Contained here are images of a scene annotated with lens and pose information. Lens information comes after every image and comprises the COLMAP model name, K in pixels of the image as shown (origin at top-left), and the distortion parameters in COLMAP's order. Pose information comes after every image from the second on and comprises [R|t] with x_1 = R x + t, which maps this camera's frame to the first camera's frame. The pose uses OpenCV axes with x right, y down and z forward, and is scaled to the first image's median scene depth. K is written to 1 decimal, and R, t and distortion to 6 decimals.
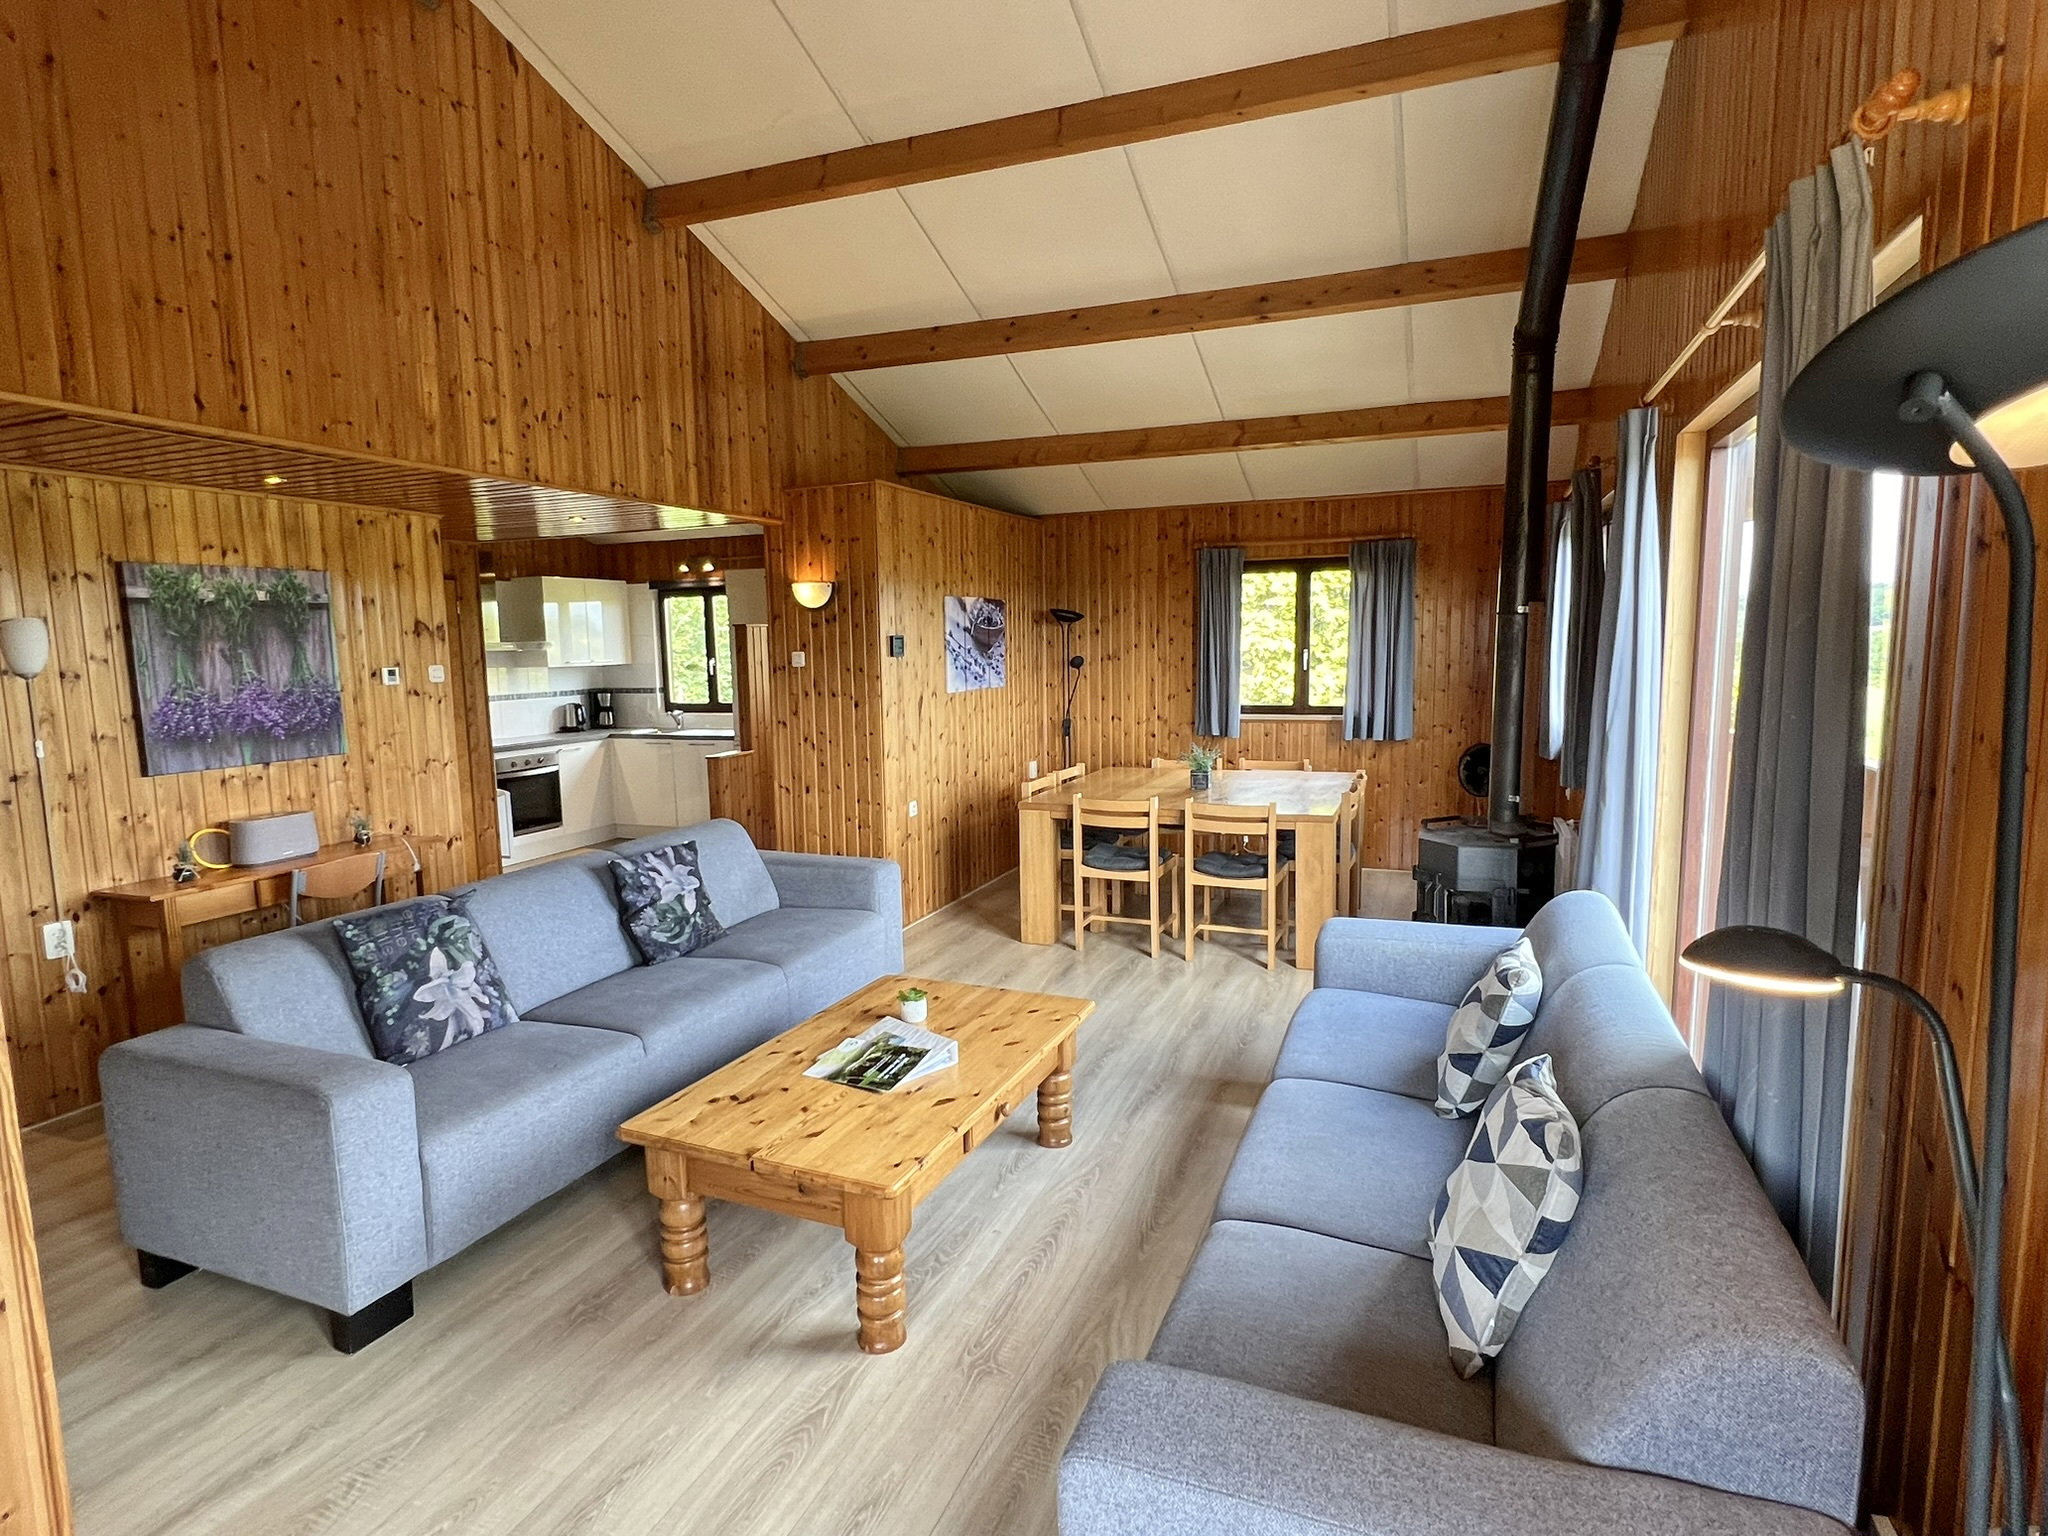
lens RADIAL K [[1073.7, 0, 1024.0], [0, 1073.7, 768.0], [0, 0, 1]] dist [0.000670, 0.000006]
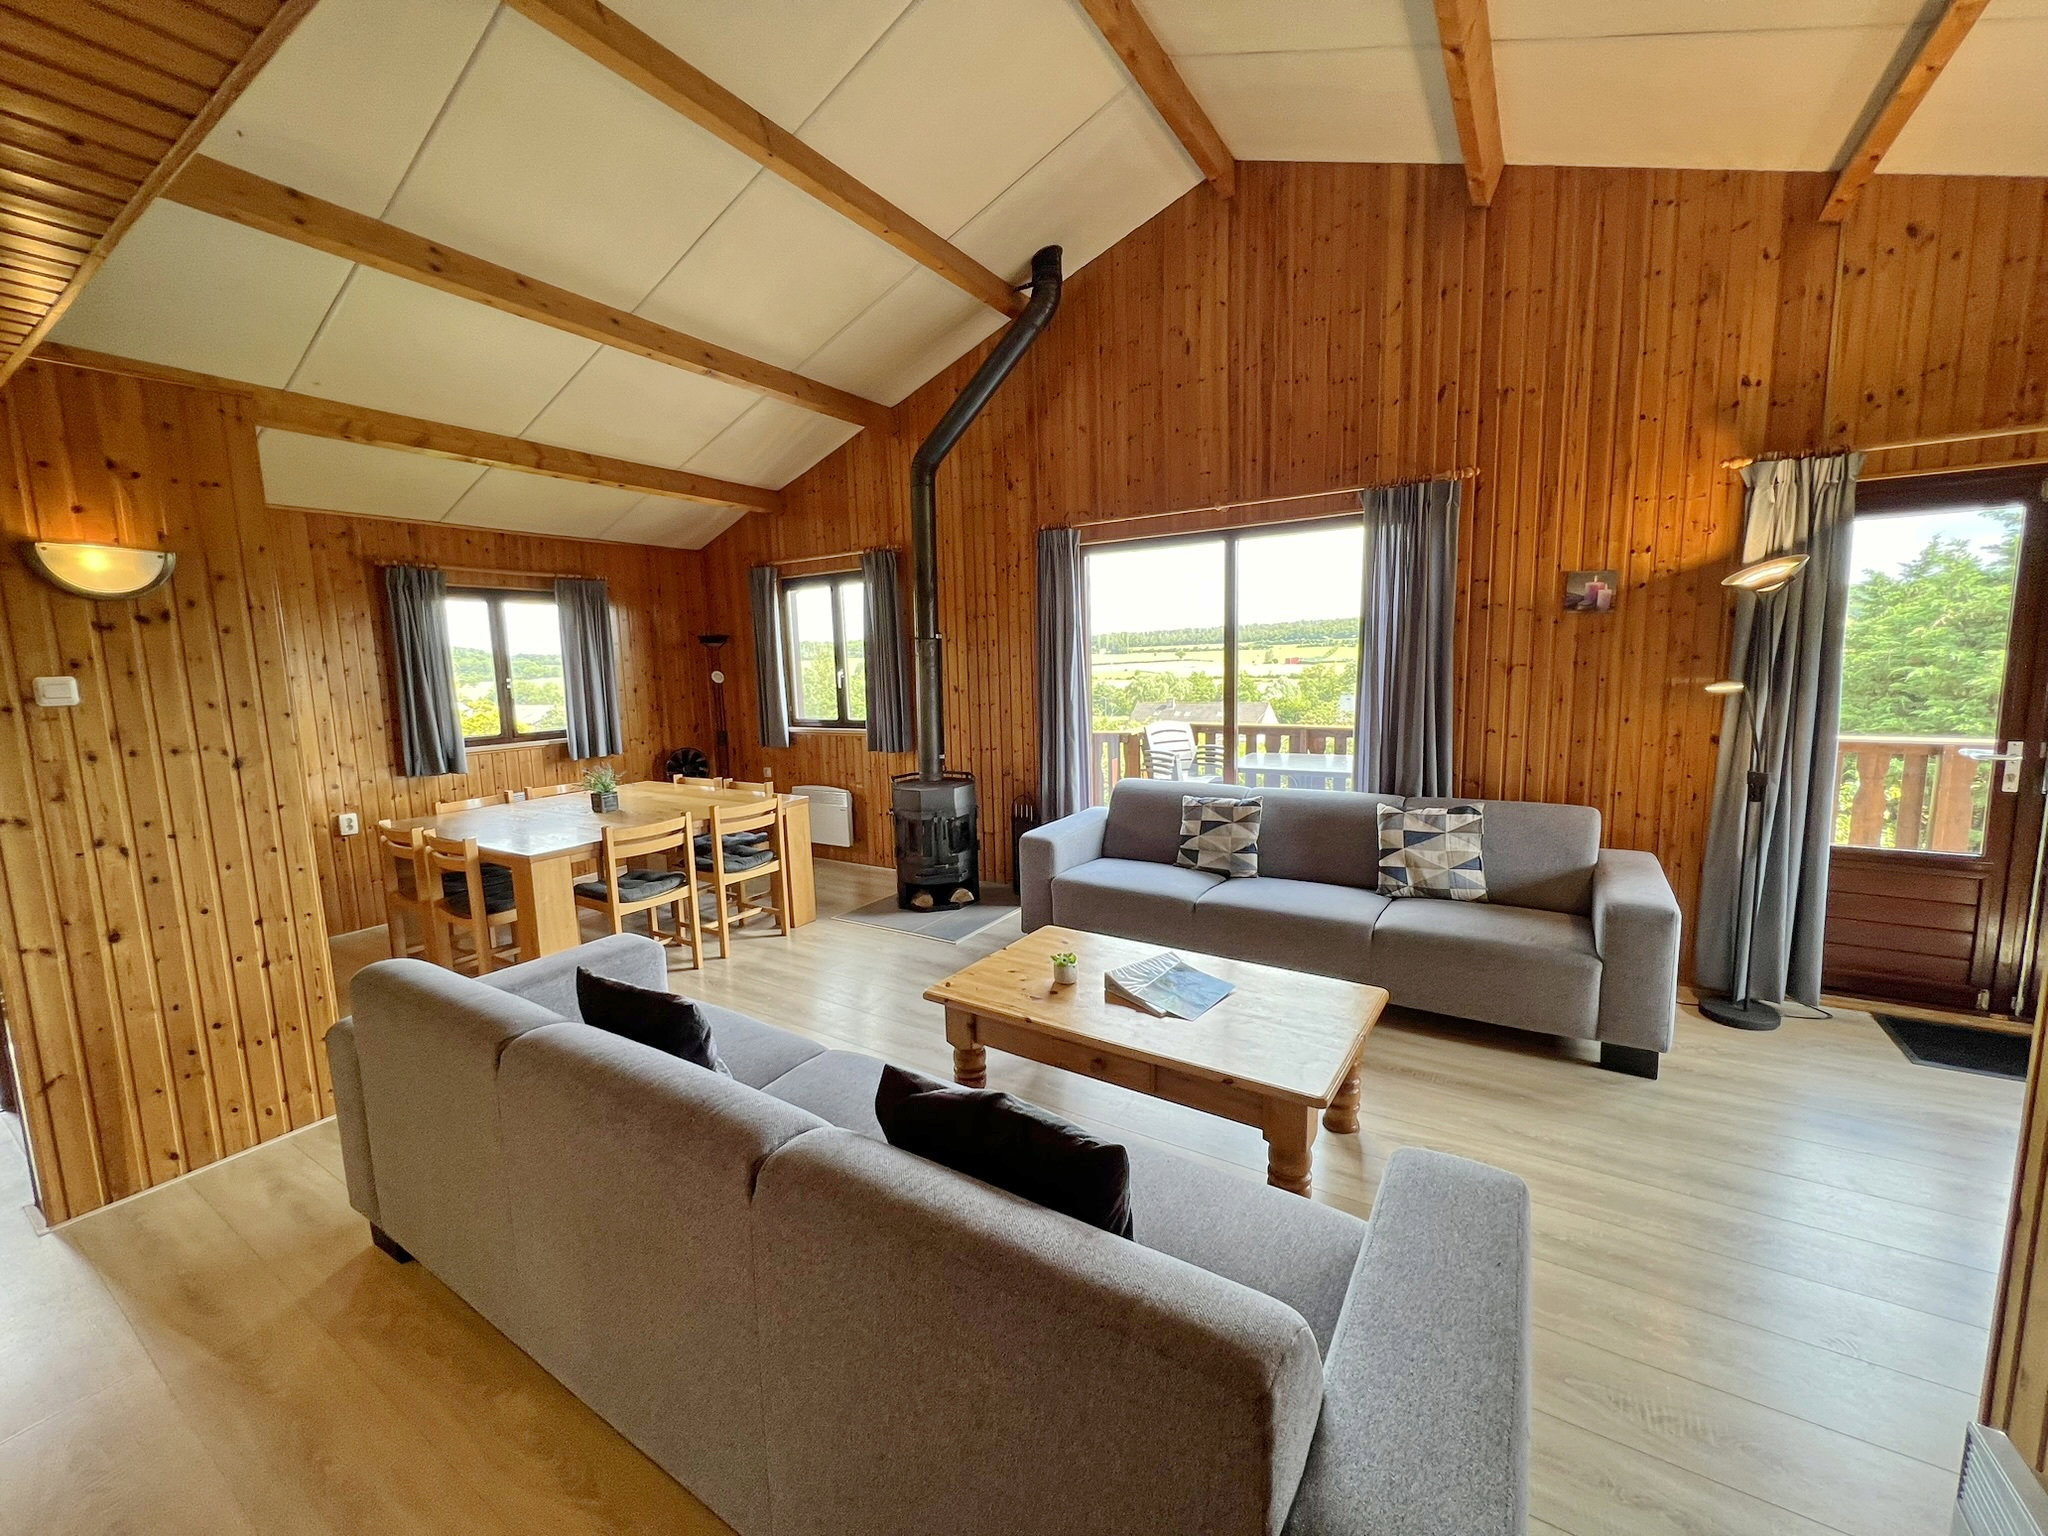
lens RADIAL K [[814.8, 0, 1019.2], [0, 814.8, 765.6], [0, 0, 1]] dist [-0.000720, 0.000158]
pose [[0.186022, -0.114045, 0.975905, -0.509201], [0.141636, 0.985980, 0.088224, -0.035660], [-0.972284, 0.121812, 0.199566, 0.479374]]
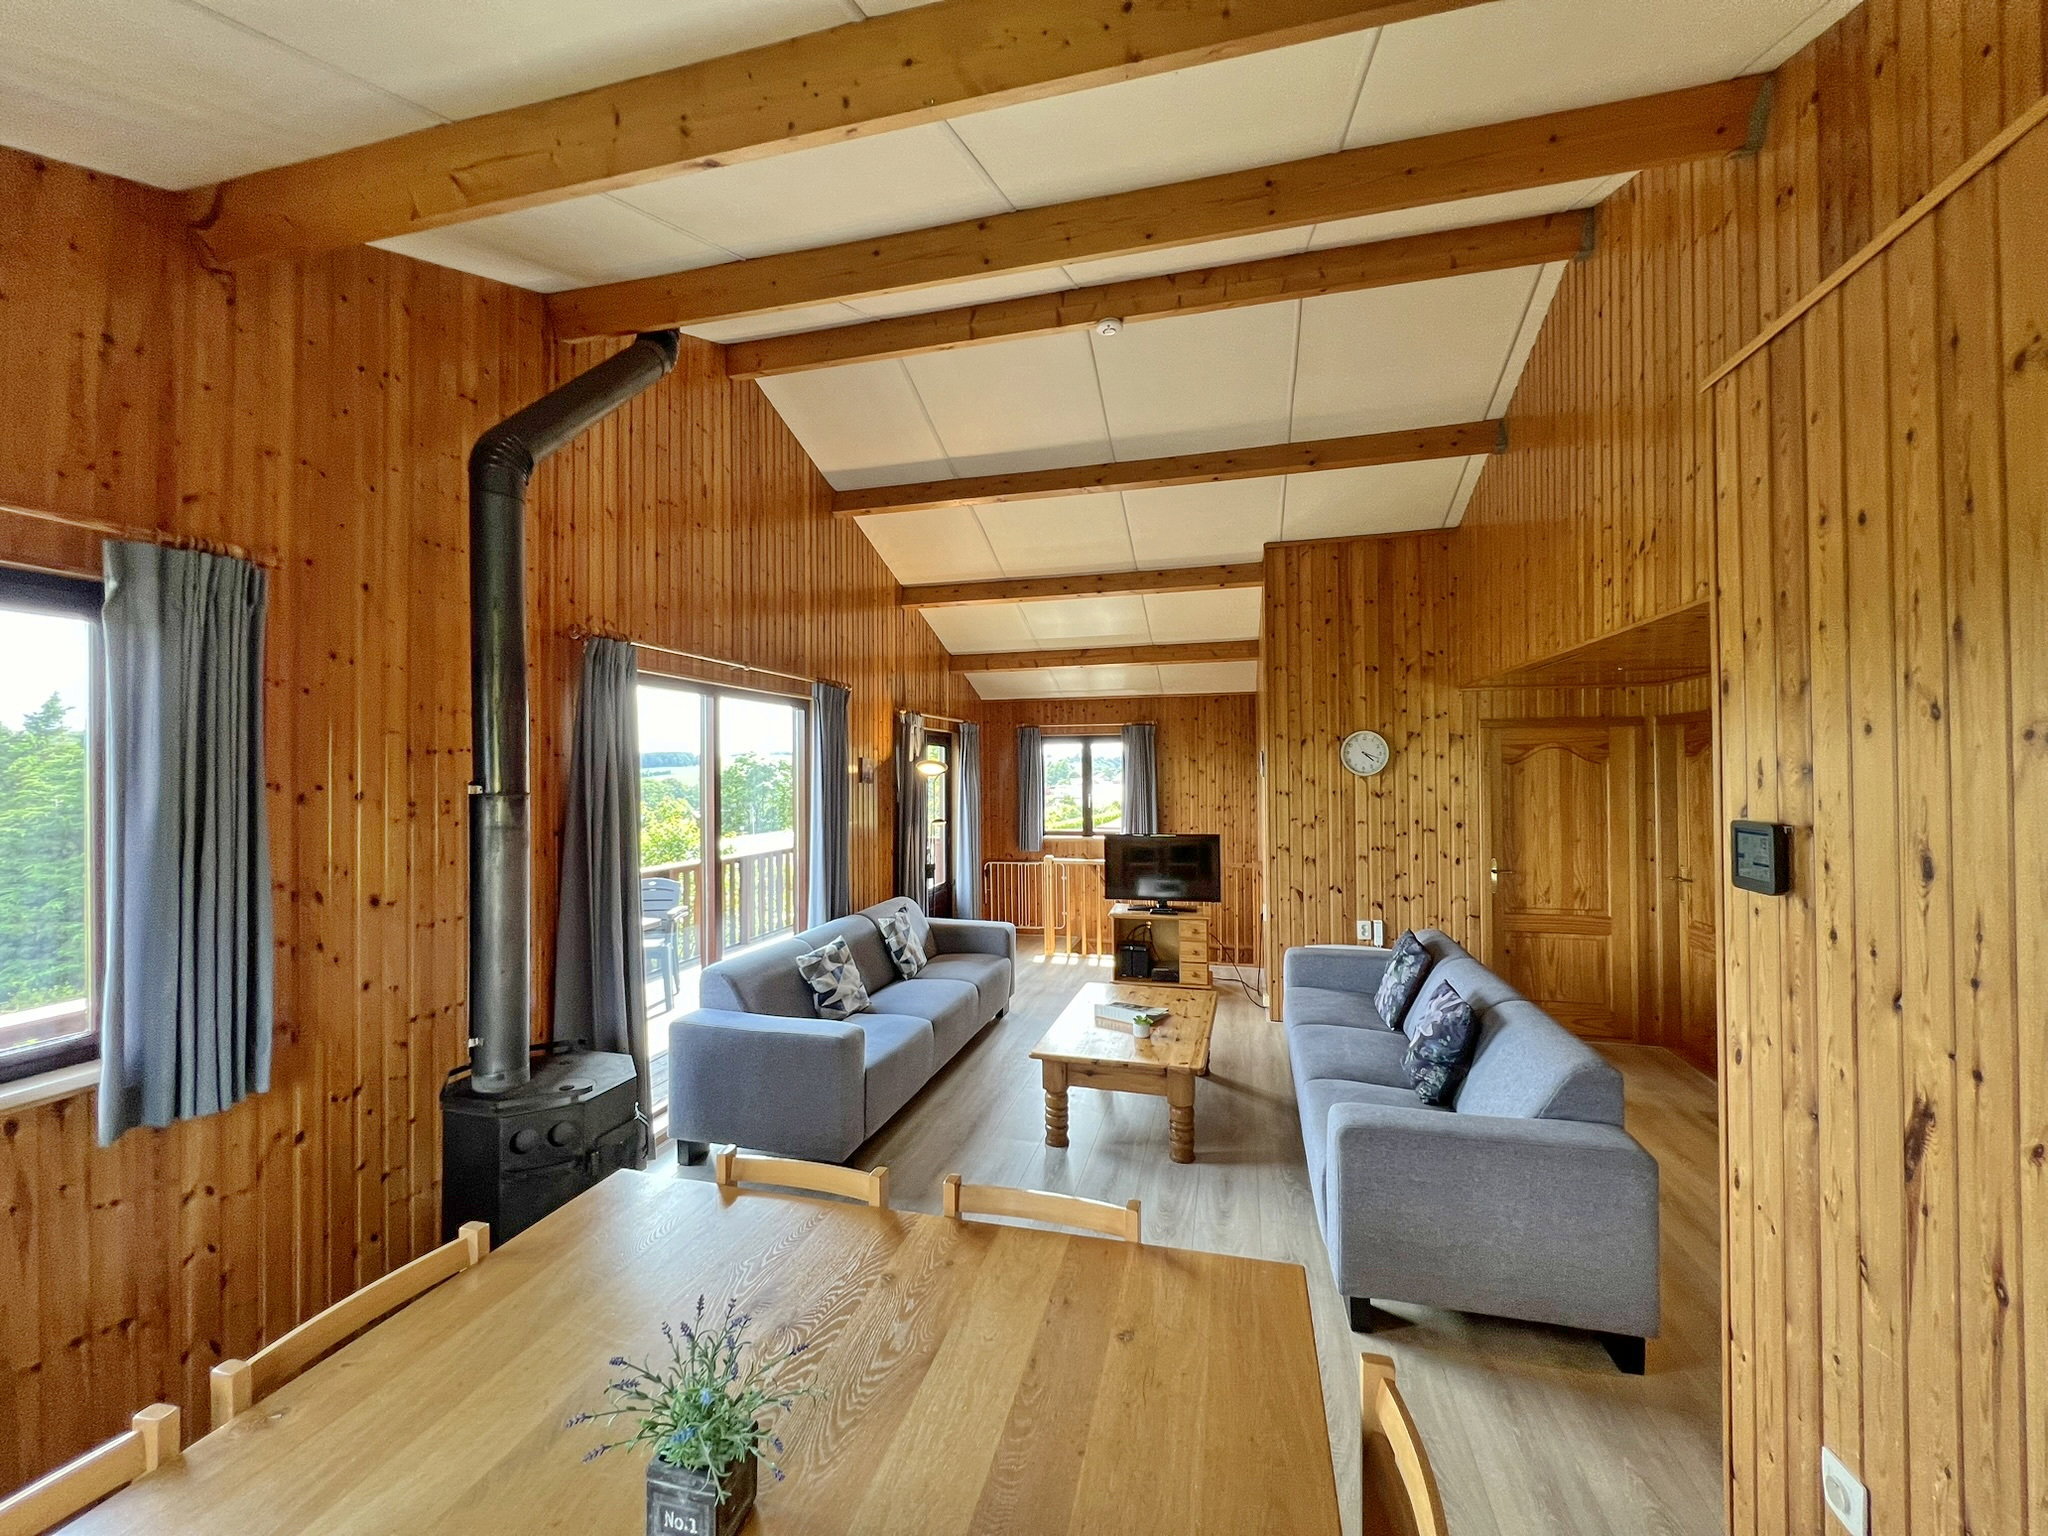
lens RADIAL K [[814.8, 0, 1019.2], [0, 814.8, 765.6], [0, 0, 1]] dist [-0.000720, 0.000158]
pose [[-0.992648, 0.018563, -0.119602, 0.115402], [0.004467, 0.993114, 0.117069, -0.171277], [0.120951, 0.115674, -0.985896, 1.186690]]
